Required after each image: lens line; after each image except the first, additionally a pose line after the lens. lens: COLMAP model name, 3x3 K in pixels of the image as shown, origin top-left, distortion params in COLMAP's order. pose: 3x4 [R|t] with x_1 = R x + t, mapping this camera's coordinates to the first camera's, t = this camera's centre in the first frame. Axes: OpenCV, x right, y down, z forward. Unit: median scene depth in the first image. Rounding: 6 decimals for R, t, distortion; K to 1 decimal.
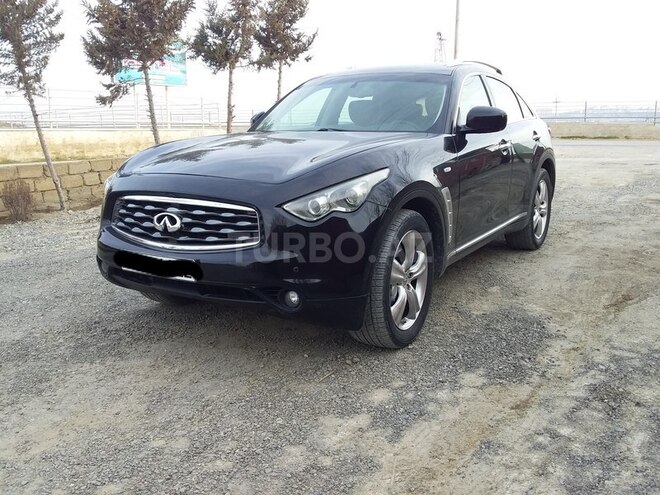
lens RADIAL K [[604.6, 0, 330.0], [0, 604.6, 247.5], [0, 0, 1]] dist [0.088812, -0.182298]
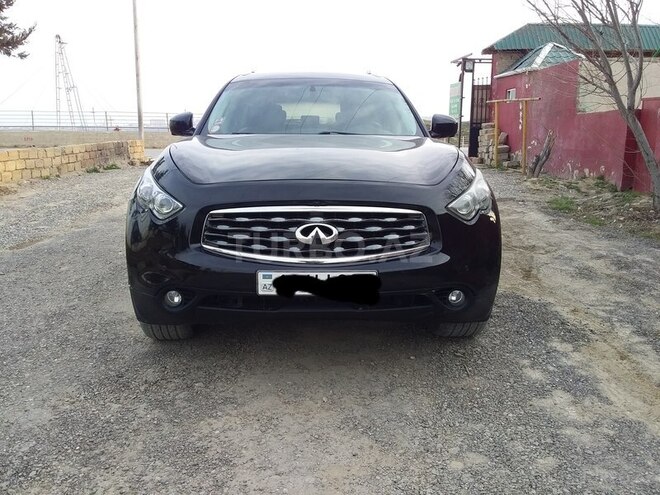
lens RADIAL K [[604.6, 0, 330.0], [0, 604.6, 247.5], [0, 0, 1]] dist [0.088812, -0.182298]
pose [[0.830598, -0.092985, 0.549055, -0.740423], [0.102049, 0.994680, 0.014078, -0.032227], [-0.547443, 0.044337, 0.835668, 0.255092]]
